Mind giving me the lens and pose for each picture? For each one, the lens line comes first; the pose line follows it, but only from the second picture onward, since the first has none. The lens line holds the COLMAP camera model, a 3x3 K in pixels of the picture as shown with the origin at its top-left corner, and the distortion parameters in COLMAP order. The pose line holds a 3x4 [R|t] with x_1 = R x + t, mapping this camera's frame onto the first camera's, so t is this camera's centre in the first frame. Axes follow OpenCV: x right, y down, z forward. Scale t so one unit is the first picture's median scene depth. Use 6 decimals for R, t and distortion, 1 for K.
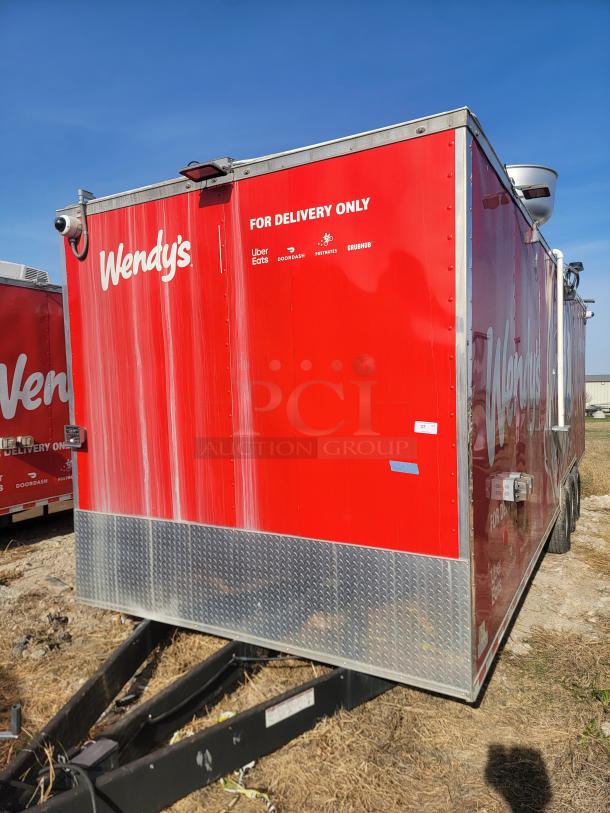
lens RADIAL K [[558.7, 0, 304.4], [0, 558.7, 418.2], [0, 0, 1]] dist [0.082424, -0.077179]
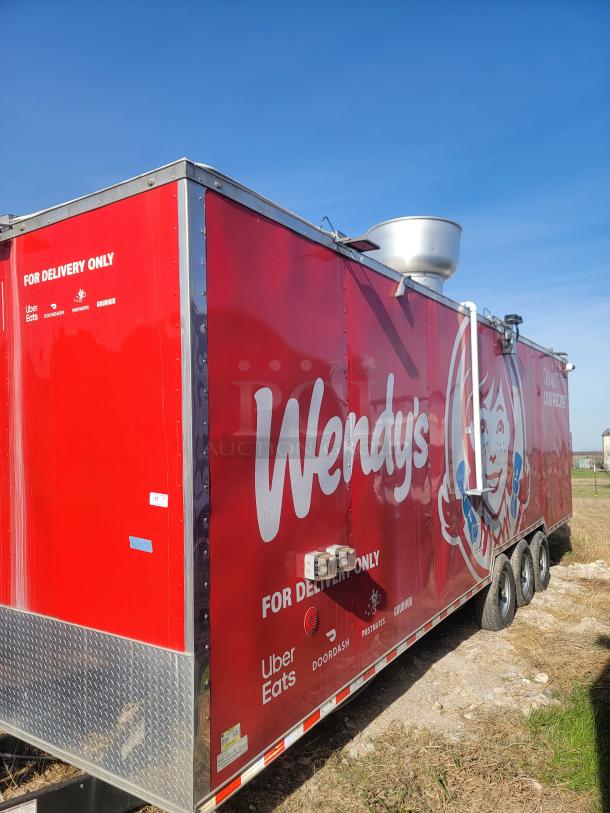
lens RADIAL K [[567.4, 0, 305.5], [0, 567.4, 422.8], [0, 0, 1]] dist [0.079639, -0.075548]
pose [[0.997413, 0.001124, -0.071882, 0.473182], [-0.007132, 0.996492, -0.083389, -0.028704], [0.071536, 0.083686, 0.993921, 0.090827]]
